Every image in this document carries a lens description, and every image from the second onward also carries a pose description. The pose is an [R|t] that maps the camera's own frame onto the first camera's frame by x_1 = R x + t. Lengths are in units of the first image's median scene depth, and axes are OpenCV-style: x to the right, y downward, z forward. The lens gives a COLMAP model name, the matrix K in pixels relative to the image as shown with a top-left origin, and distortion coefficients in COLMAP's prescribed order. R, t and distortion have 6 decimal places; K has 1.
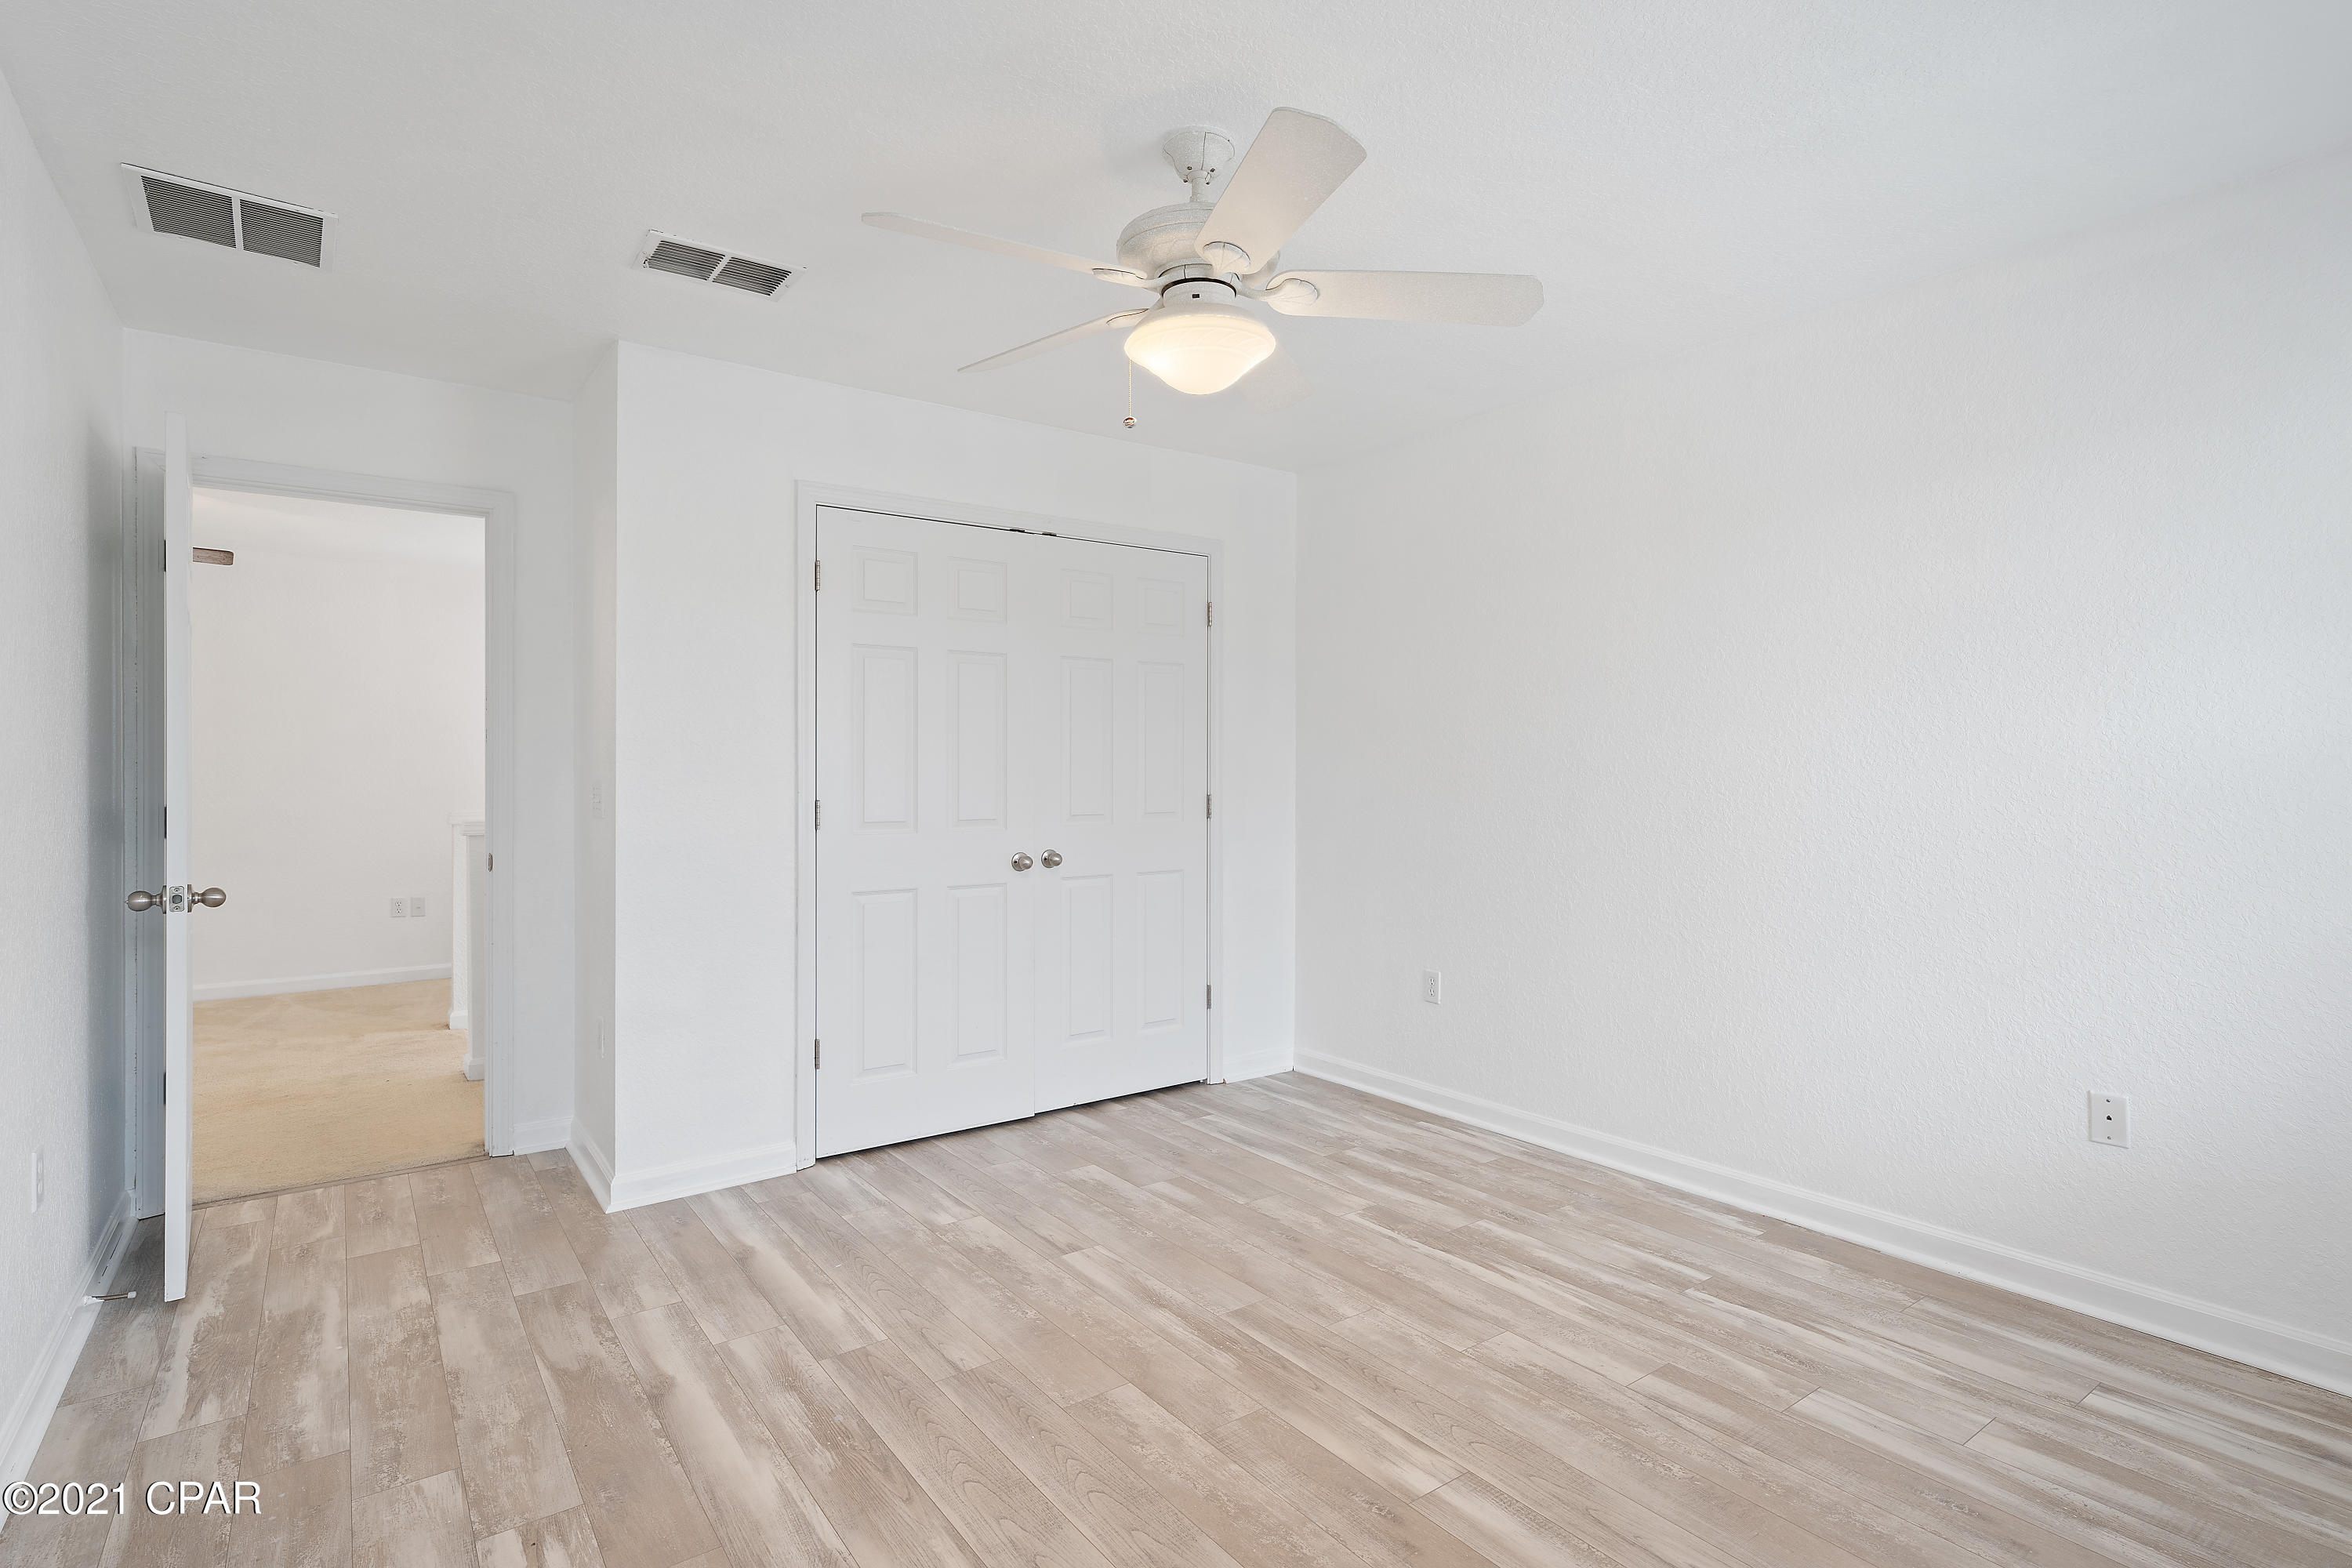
lens RADIAL K [[1194.3, 0, 1175.4], [0, 1194.3, 769.8], [0, 0, 1]] dist [0.004711, 0.000444]
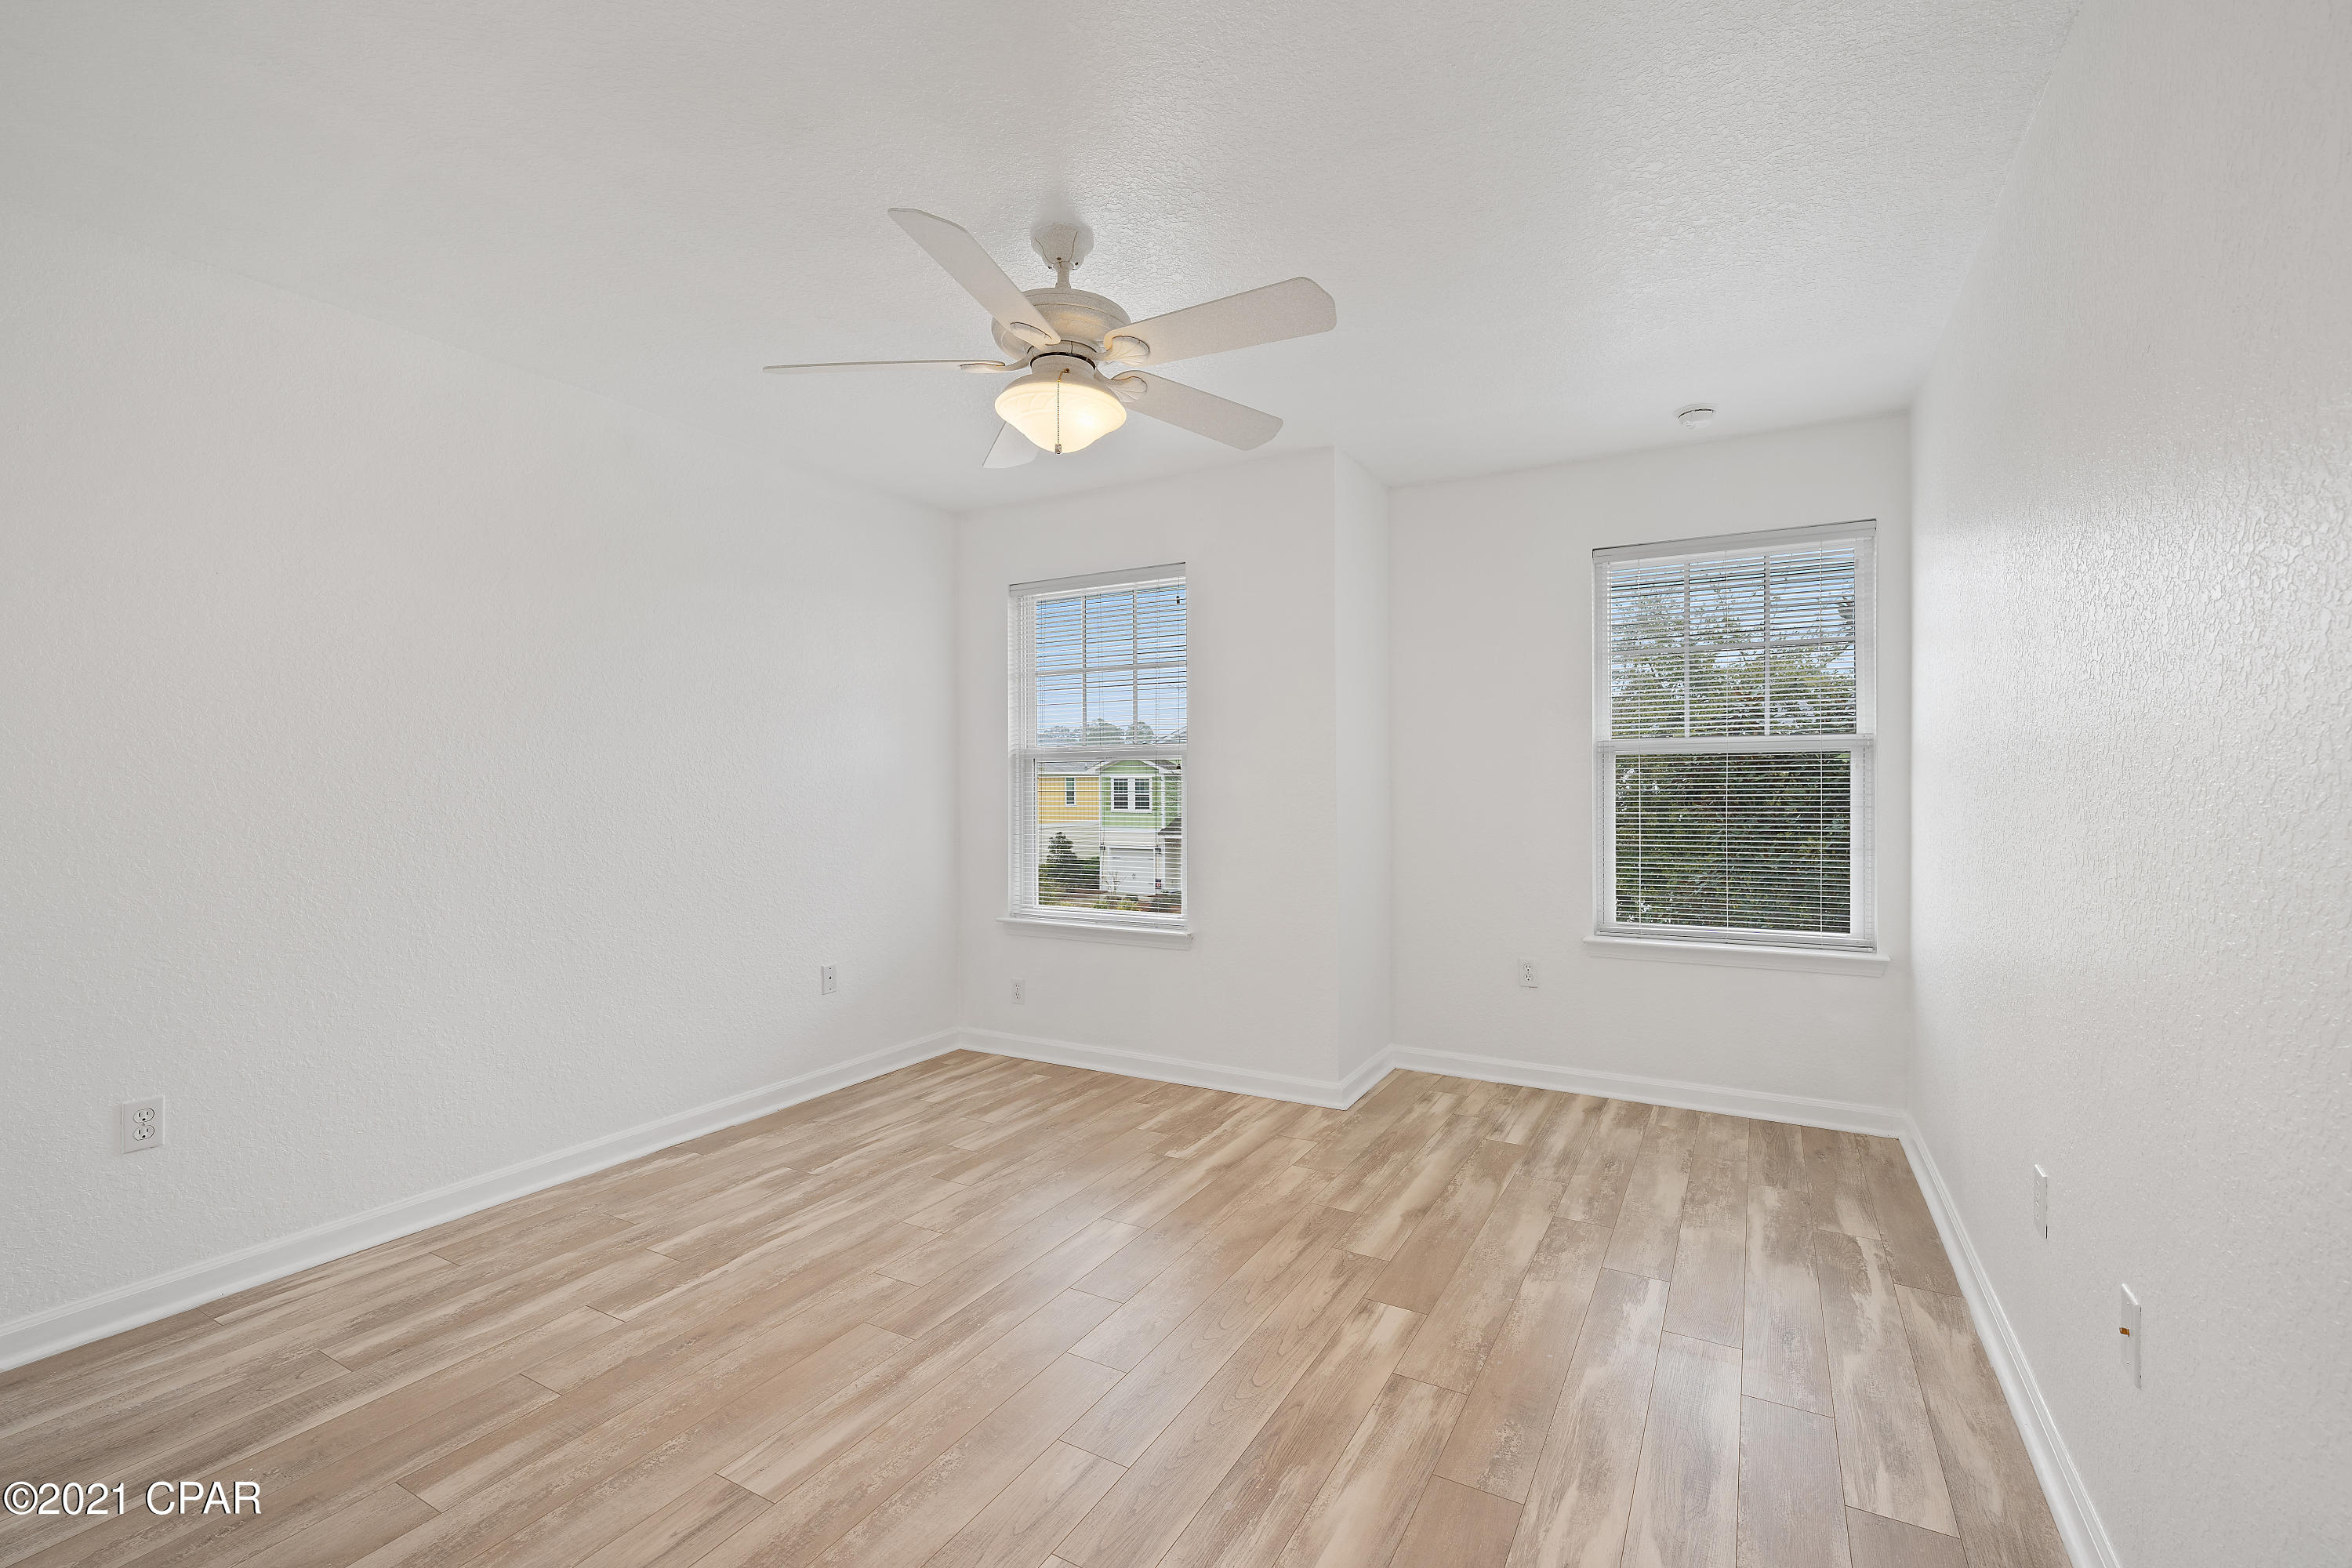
lens RADIAL K [[1089.8, 0, 1171.5], [0, 1089.8, 788.0], [0, 0, 1]] dist [-0.002753, 0.000782]
pose [[-0.447251, -0.000124, 0.894408, -0.840284], [0.002673, 0.999995, 0.001475, 0.006364], [-0.894404, 0.003051, -0.447249, 1.192507]]
